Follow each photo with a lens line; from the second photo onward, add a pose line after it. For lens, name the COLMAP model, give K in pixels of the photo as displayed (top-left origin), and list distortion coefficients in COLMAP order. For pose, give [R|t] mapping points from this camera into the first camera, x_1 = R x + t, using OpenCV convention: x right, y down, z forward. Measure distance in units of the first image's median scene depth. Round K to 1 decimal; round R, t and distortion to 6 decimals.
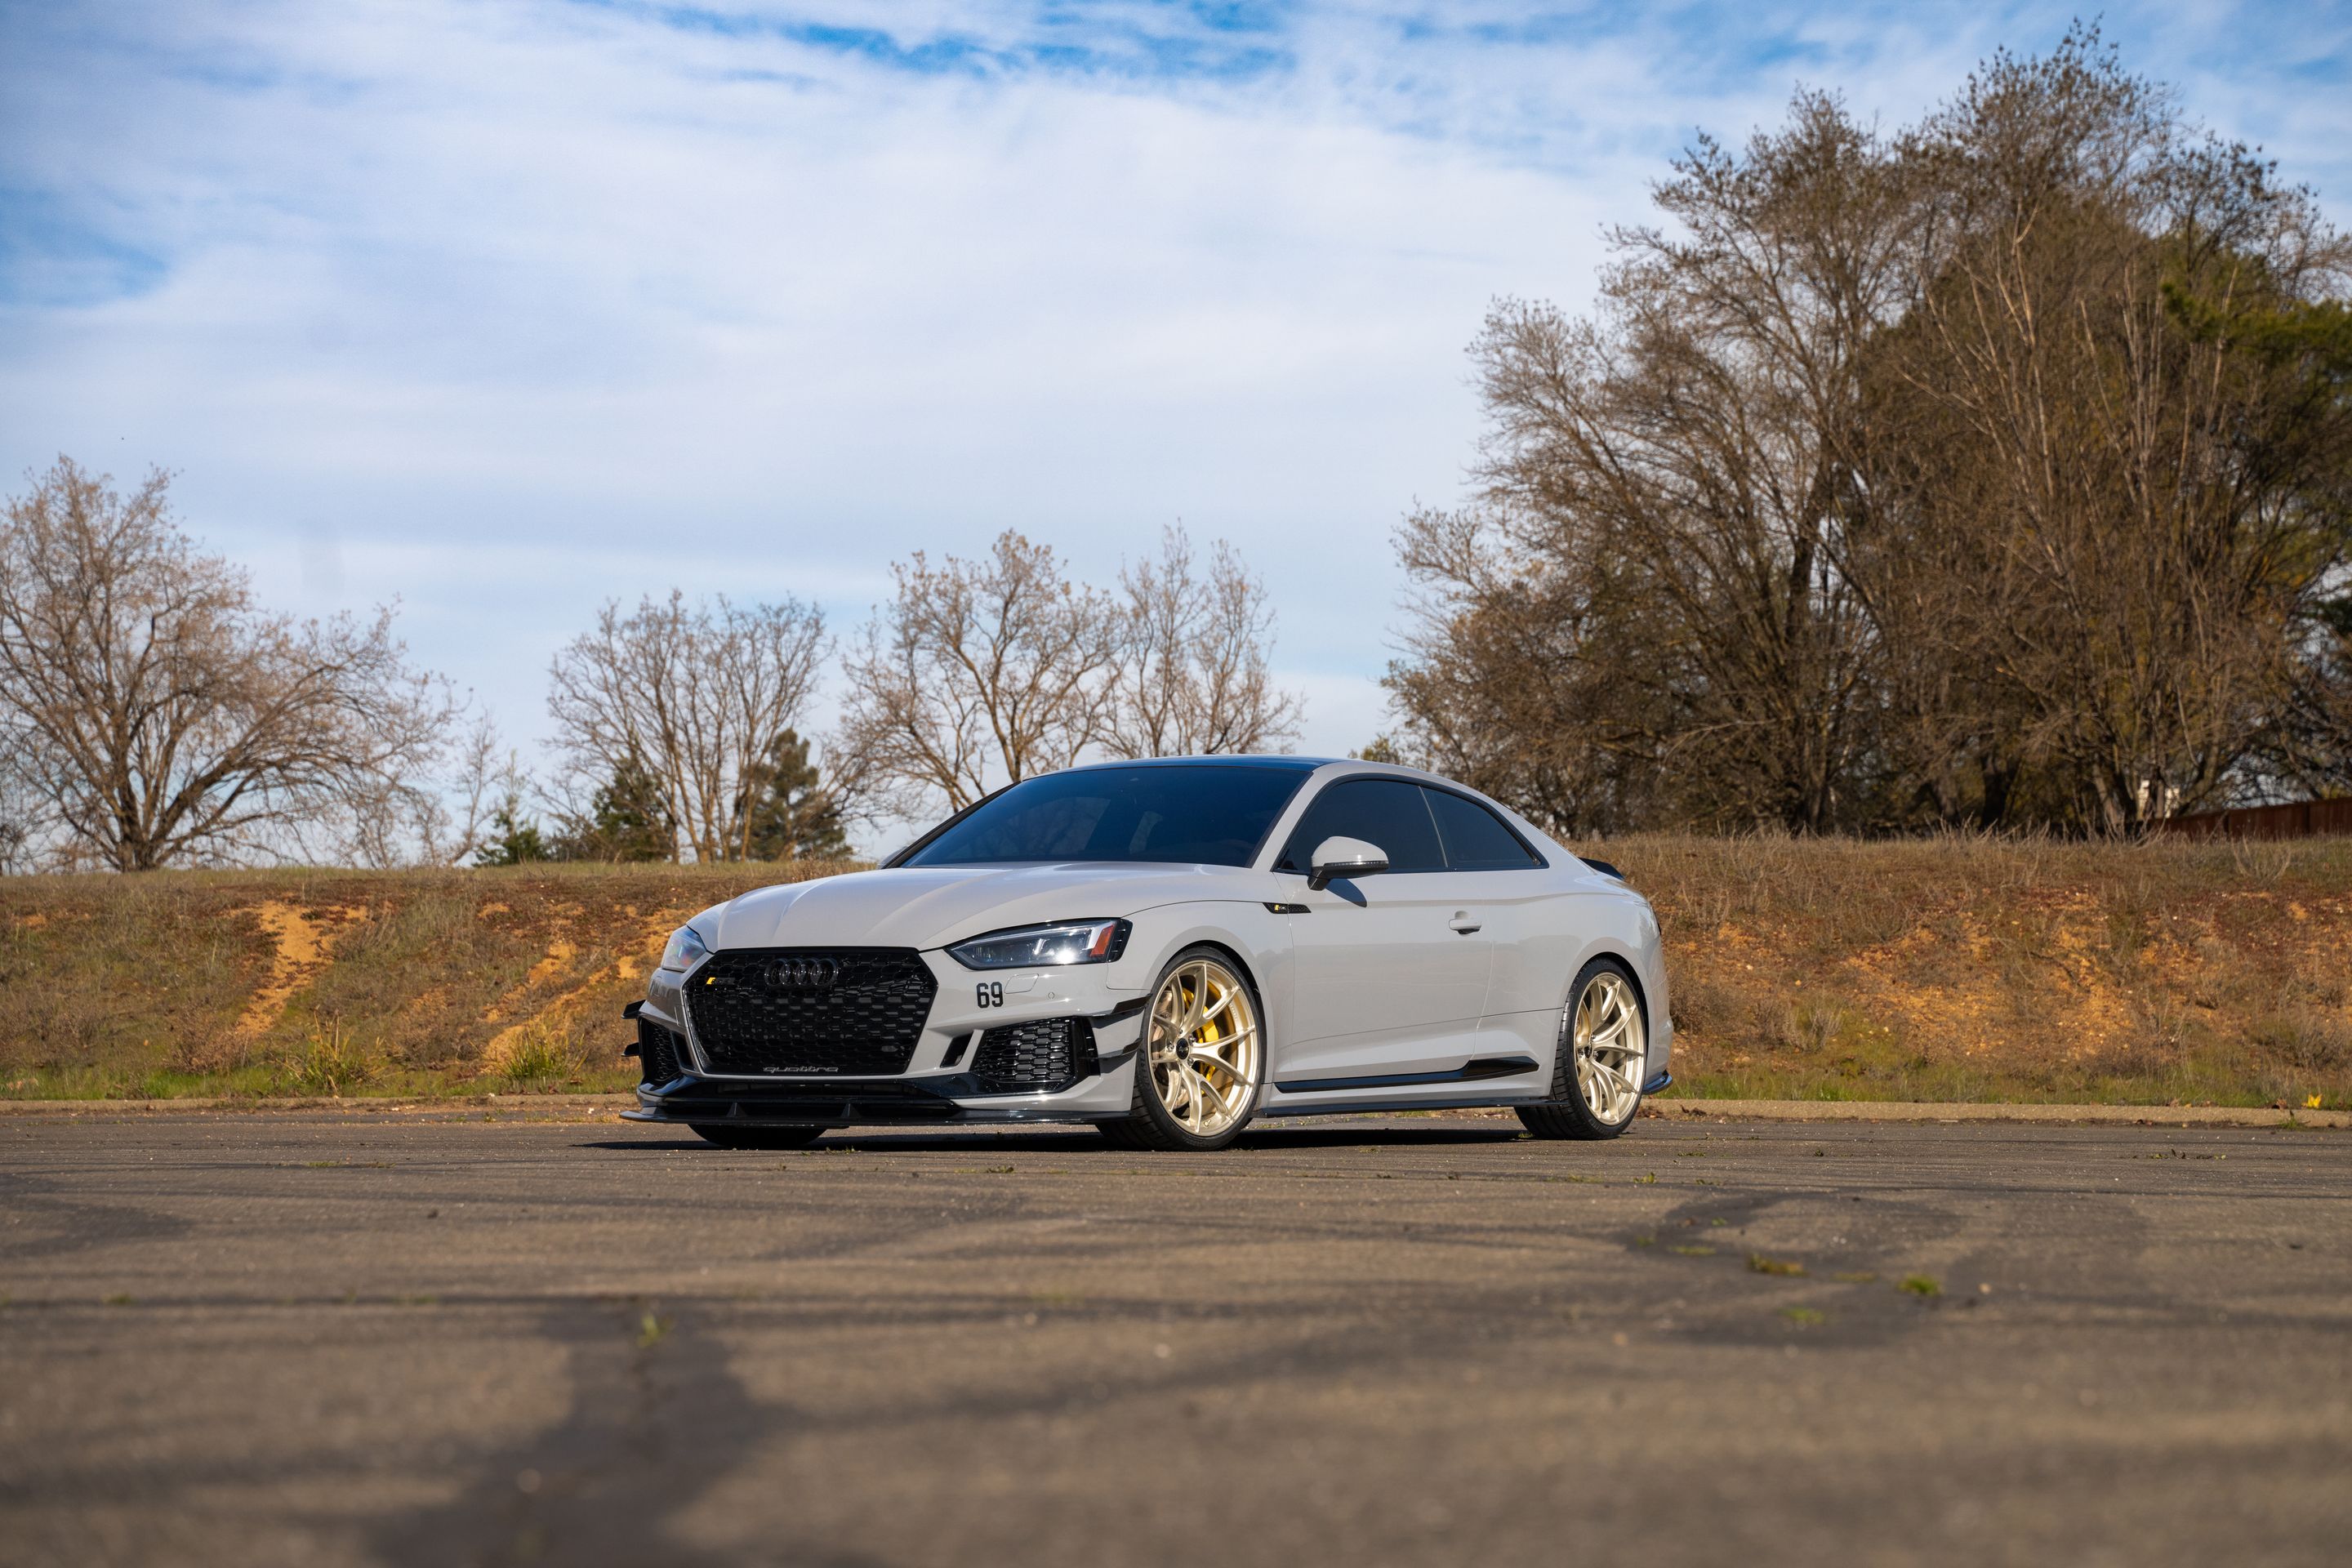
lens RADIAL K [[4922.0, 0, 1245.5], [0, 4922.0, 786.5], [0, 0, 1]] dist [0.237744, 0.445240]
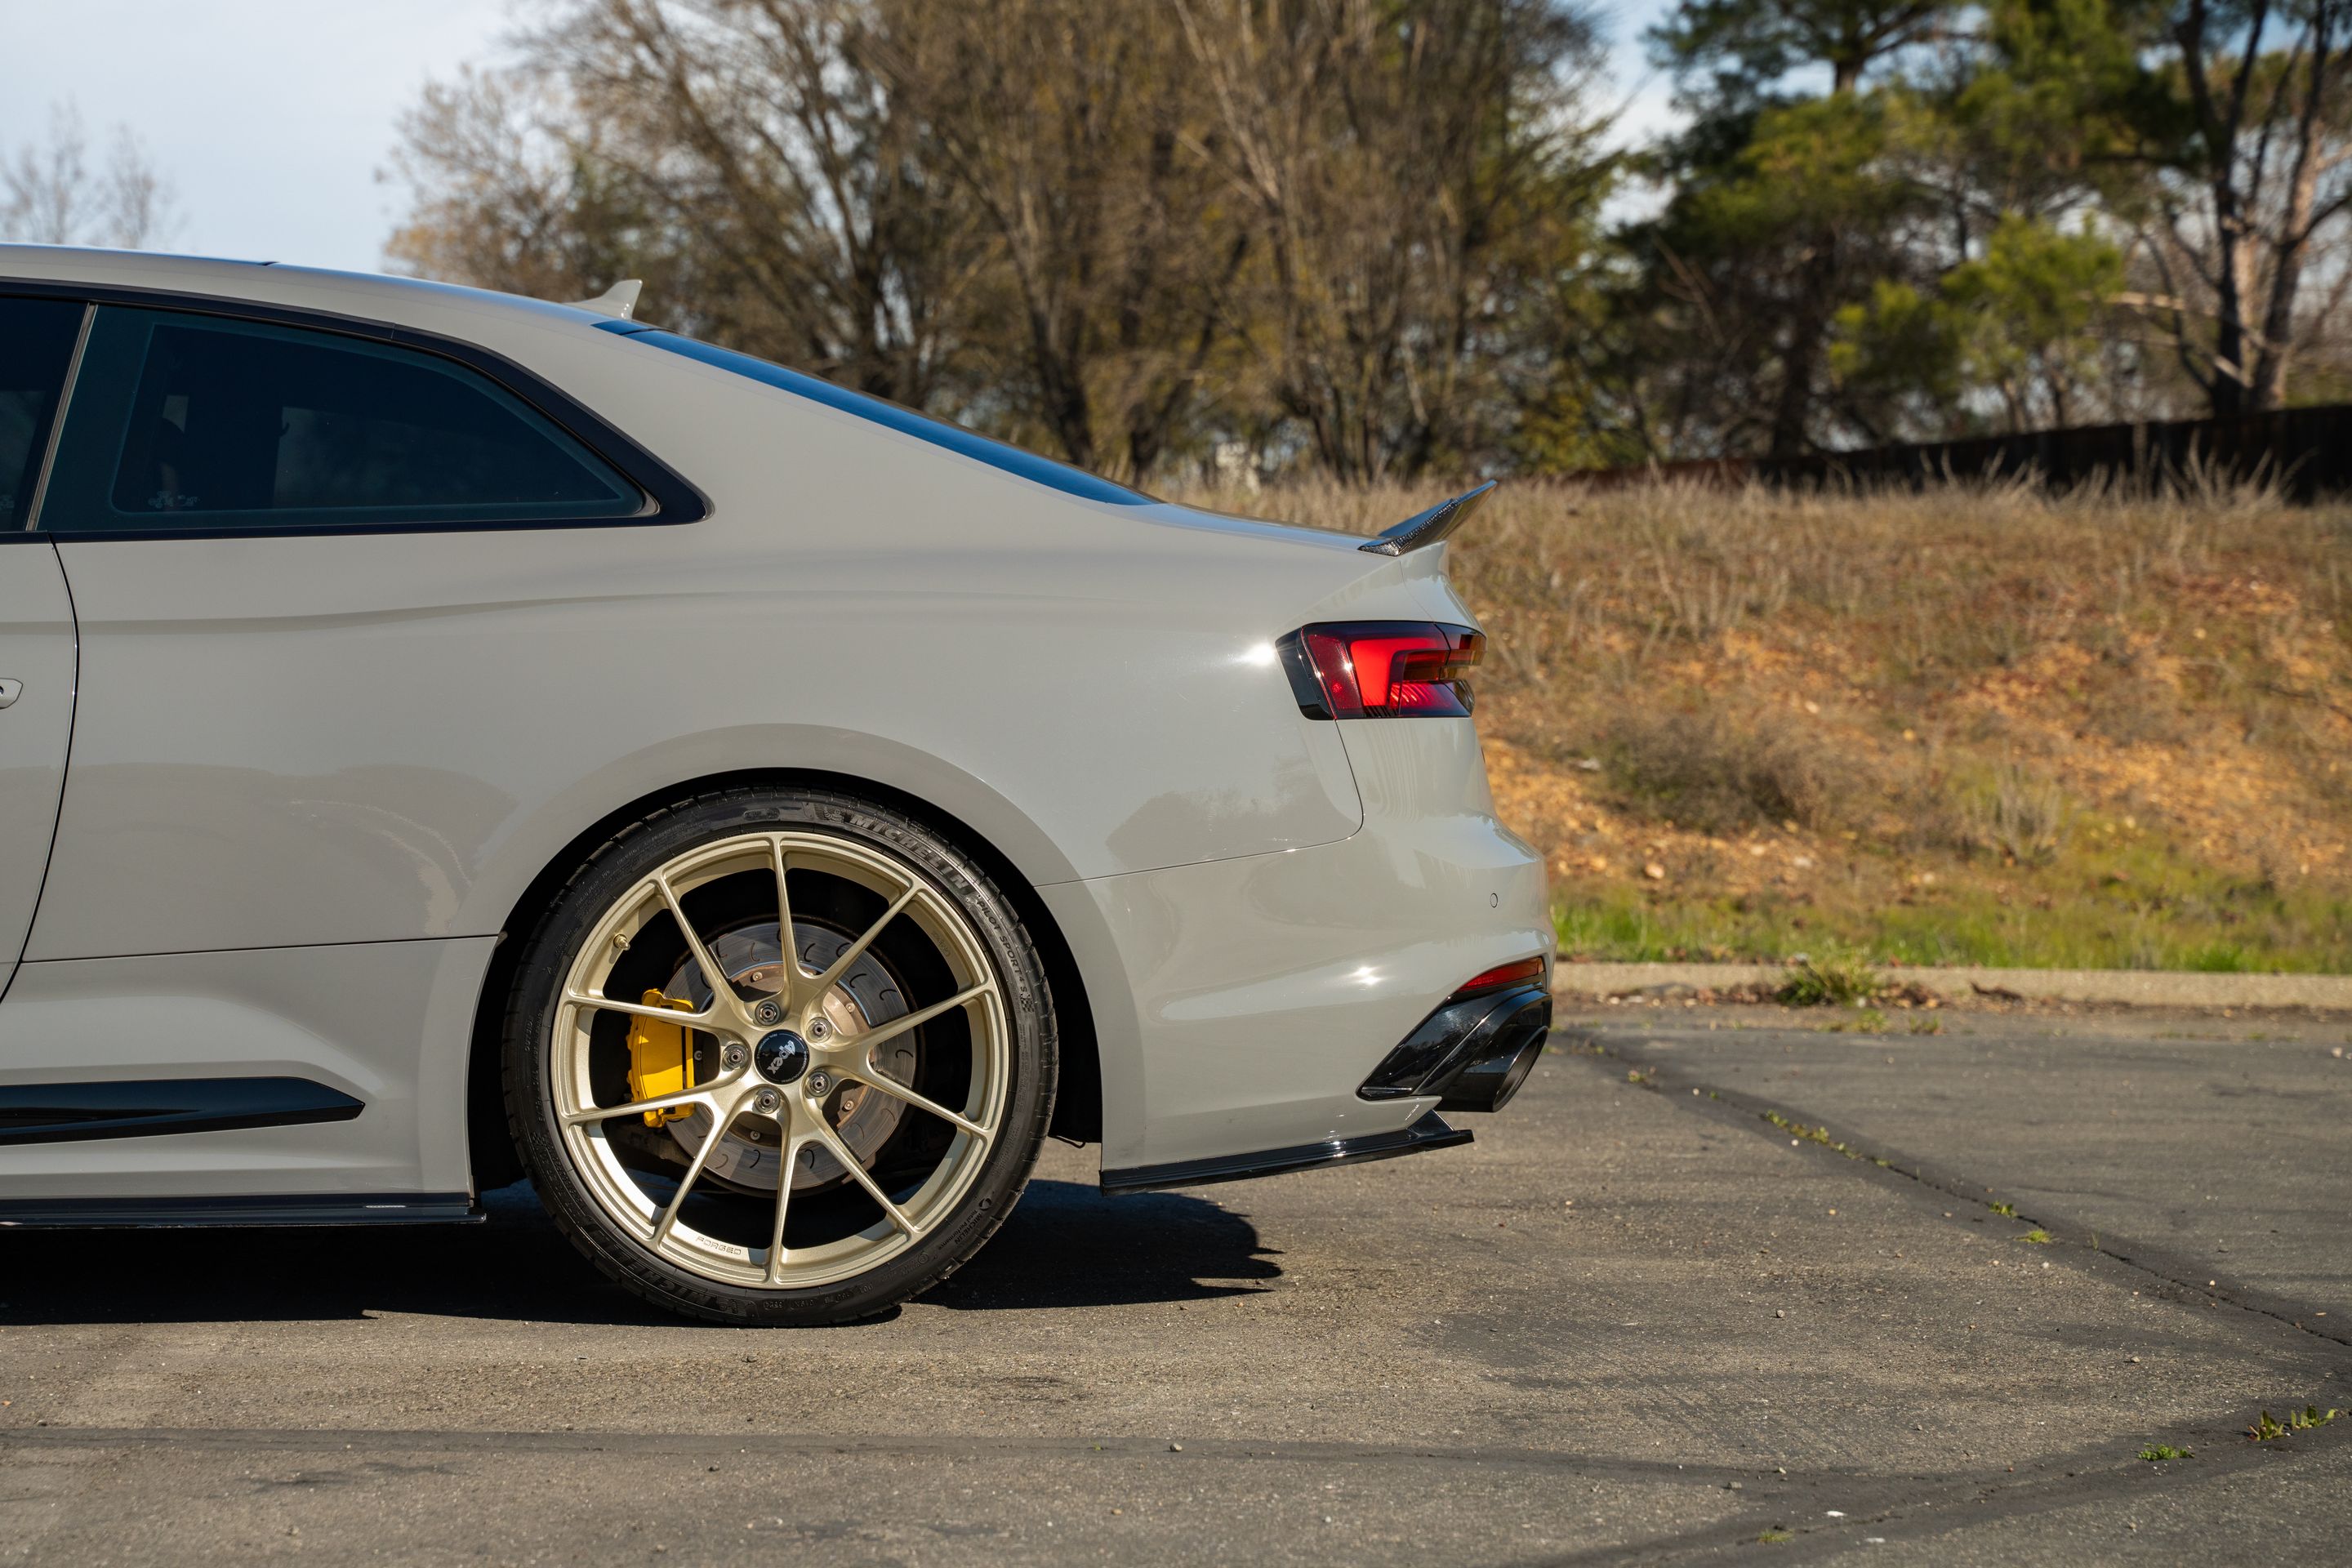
lens RADIAL K [[5057.3, 0, 1123.1], [0, 5057.3, 788.7], [0, 0, 1]] dist [0.275497, 0.105918]
pose [[0.975572, 0.007124, 0.219565, -0.100709], [-0.021571, 0.997750, 0.063471, 0.009272], [-0.218619, -0.066657, 0.973531, 0.406014]]
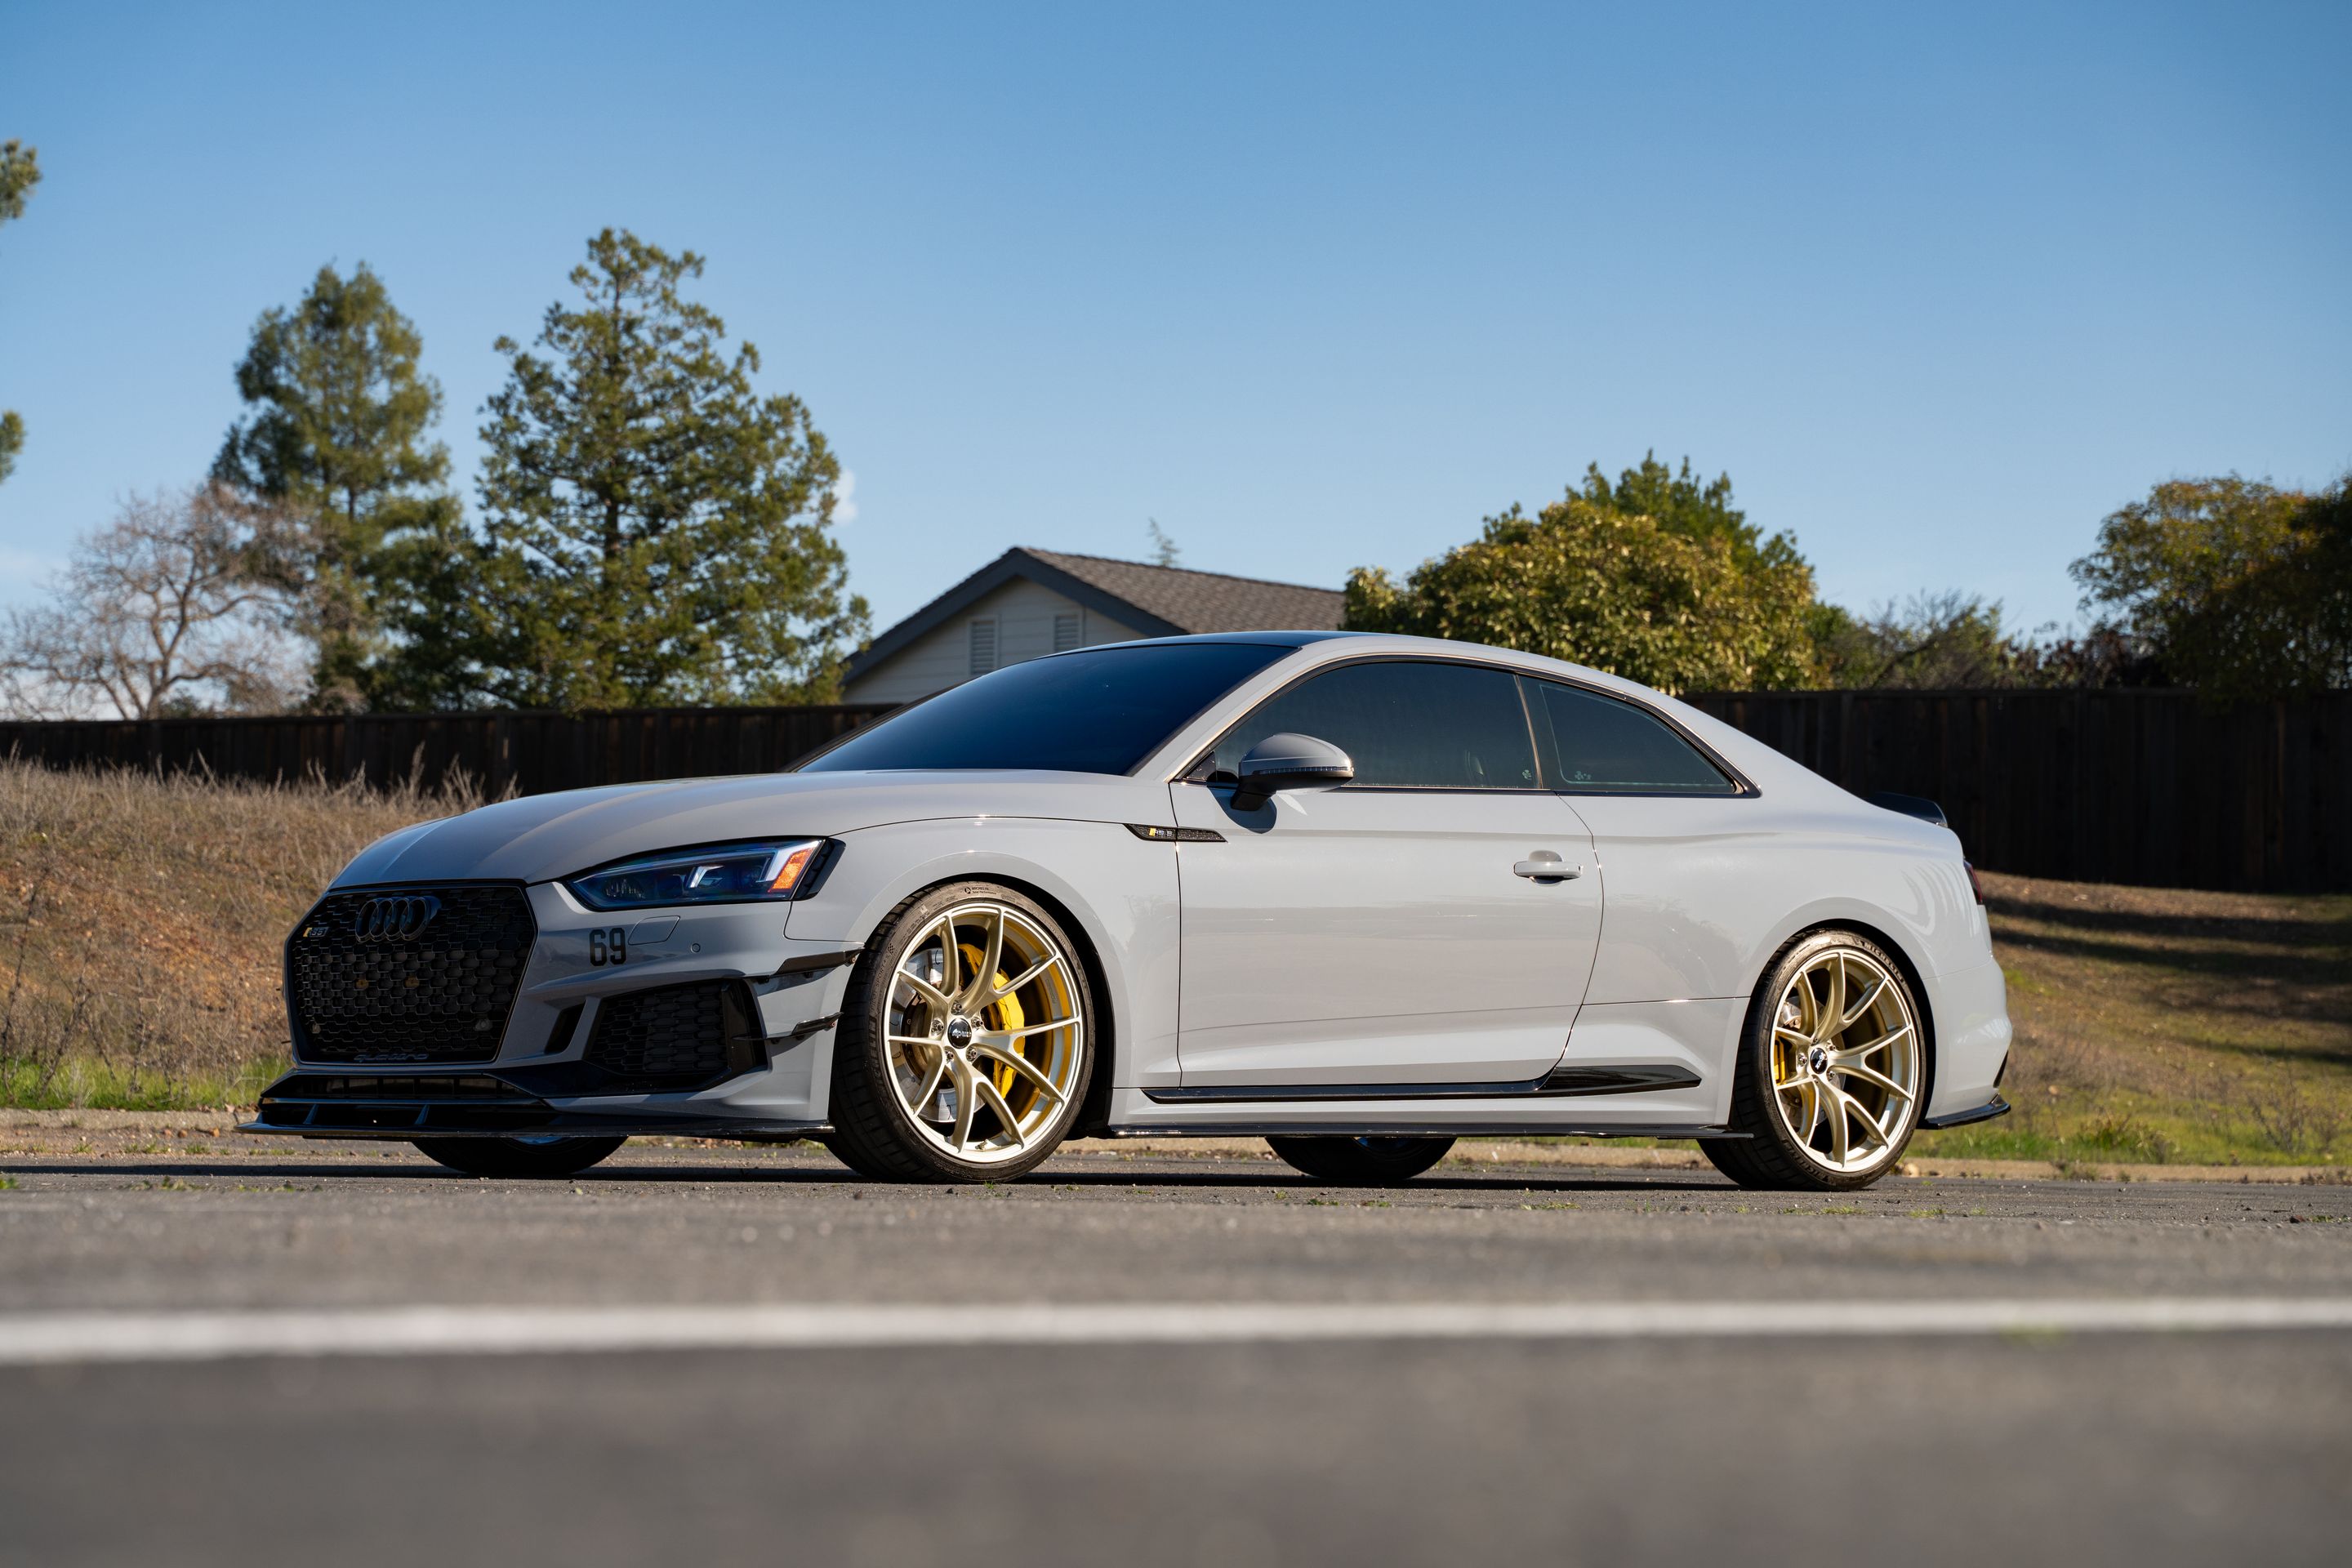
lens RADIAL K [[4975.9, 0, 1170.9], [0, 4975.9, 774.9], [0, 0, 1]] dist [0.263378, 0.171606]
pose [[0.626413, 0.064355, 0.776830, -0.408287], [-0.061975, 0.997543, -0.032665, 0.025701], [-0.777023, -0.027682, 0.628863, 0.390907]]
